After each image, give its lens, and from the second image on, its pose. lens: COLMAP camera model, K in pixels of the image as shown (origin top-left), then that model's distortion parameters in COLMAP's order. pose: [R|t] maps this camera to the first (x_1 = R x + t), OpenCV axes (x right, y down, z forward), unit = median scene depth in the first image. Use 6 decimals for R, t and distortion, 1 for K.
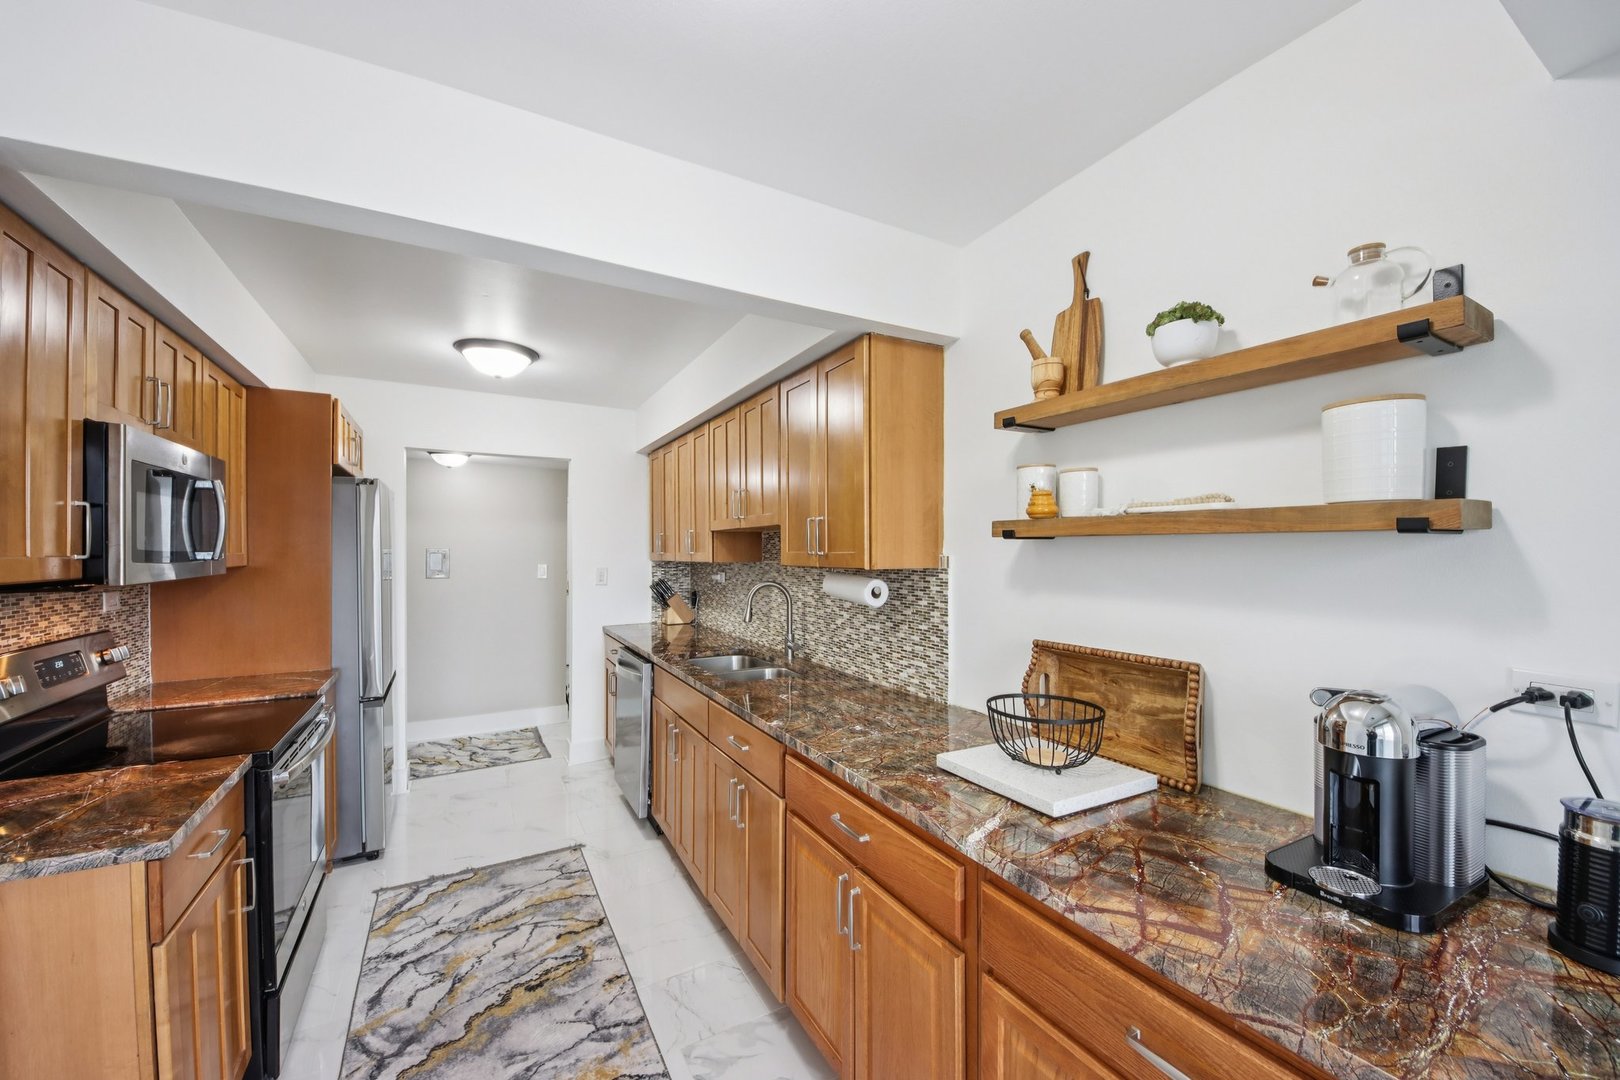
lens RADIAL K [[607.4, 0, 804.8], [0, 607.4, 540.0], [0, 0, 1]] dist [0.003719, -0.009799]
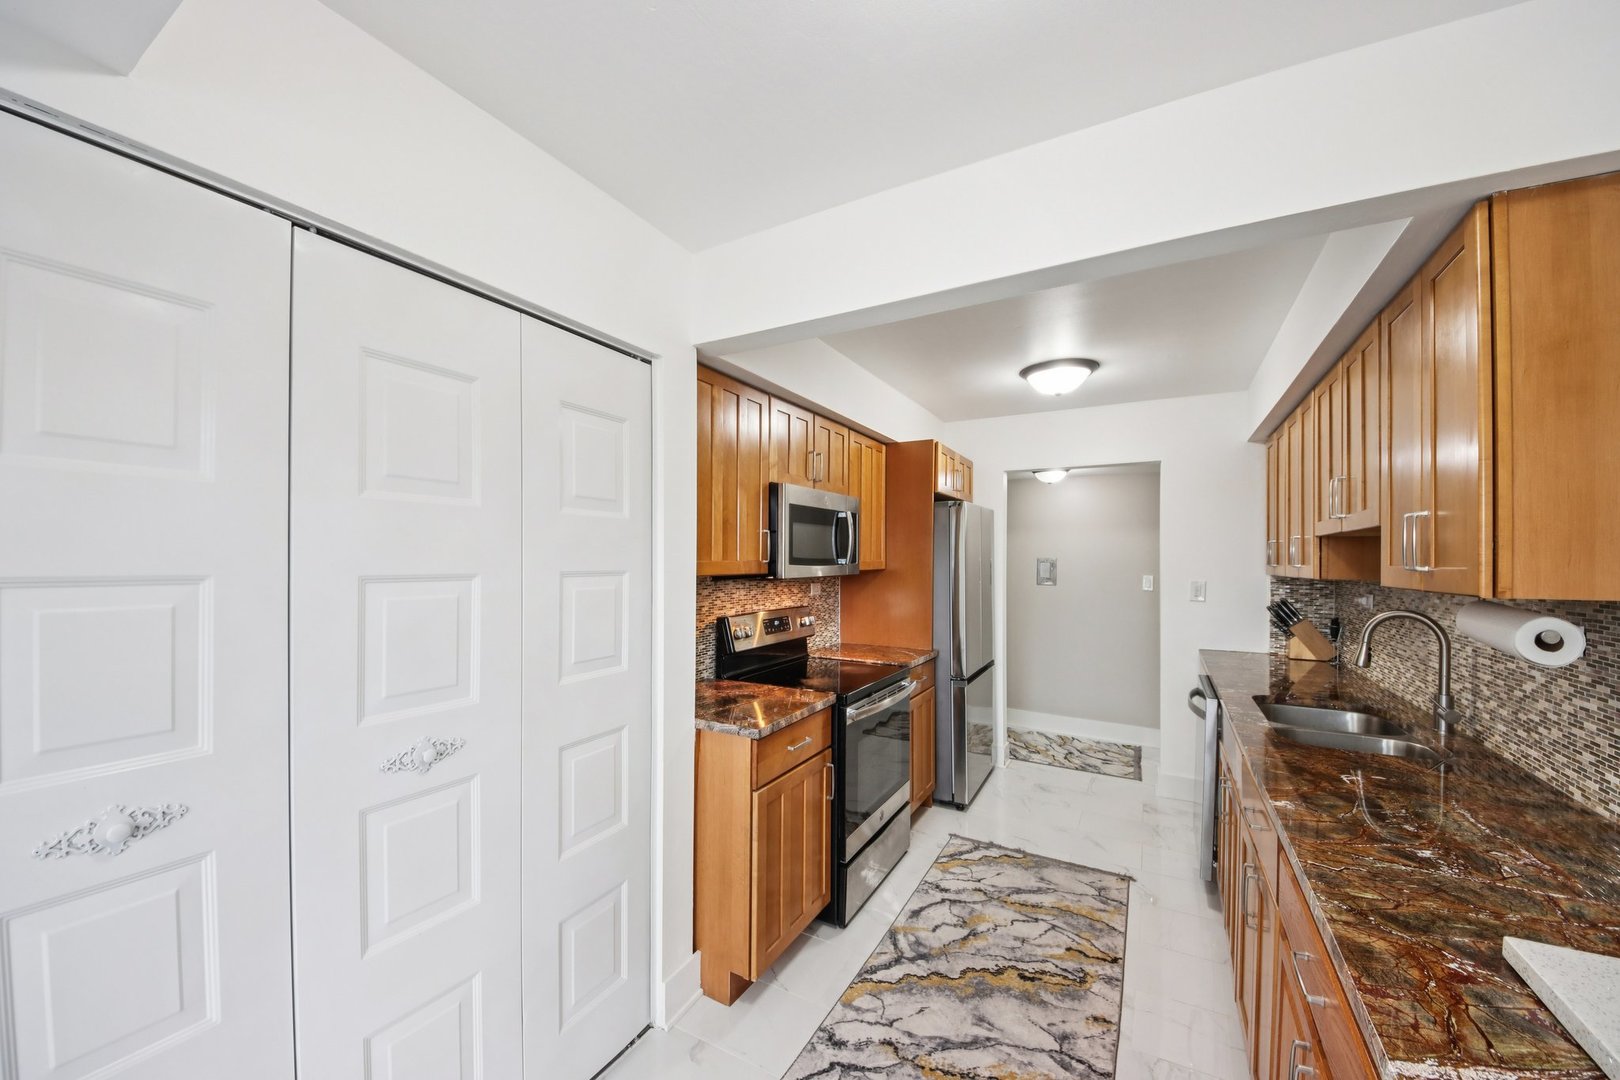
lens RADIAL K [[607.4, 0, 798.1], [0, 607.4, 547.0], [0, 0, 1]] dist [0.003719, -0.009799]
pose [[0.507457, -0.008288, -0.861637, 0.216312], [0.003607, 0.999965, -0.007495, 0.000536], [0.861669, 0.000695, 0.507470, 0.106253]]
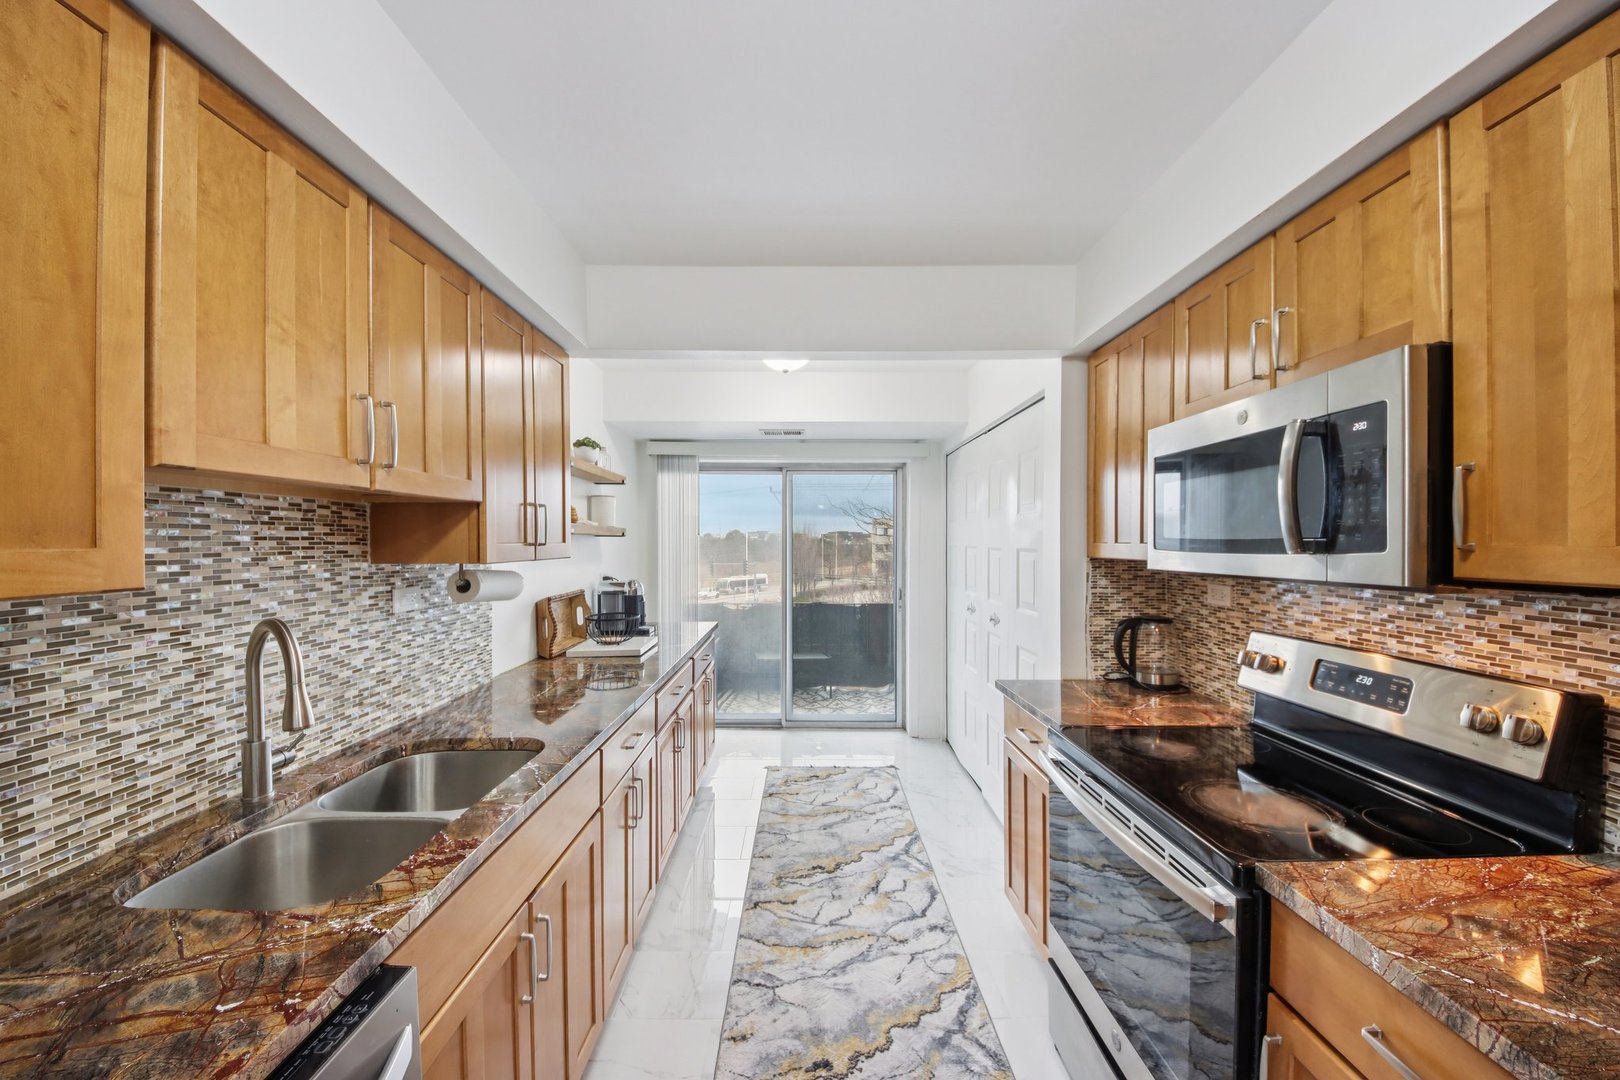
lens RADIAL K [[607.4, 0, 804.5], [0, 607.4, 544.6], [0, 0, 1]] dist [0.003719, -0.009799]
pose [[-0.873672, 0.002055, 0.486511, -0.686772], [-0.002097, 0.999966, -0.007989, 0.025279], [-0.486511, -0.008000, -0.873638, 1.441701]]
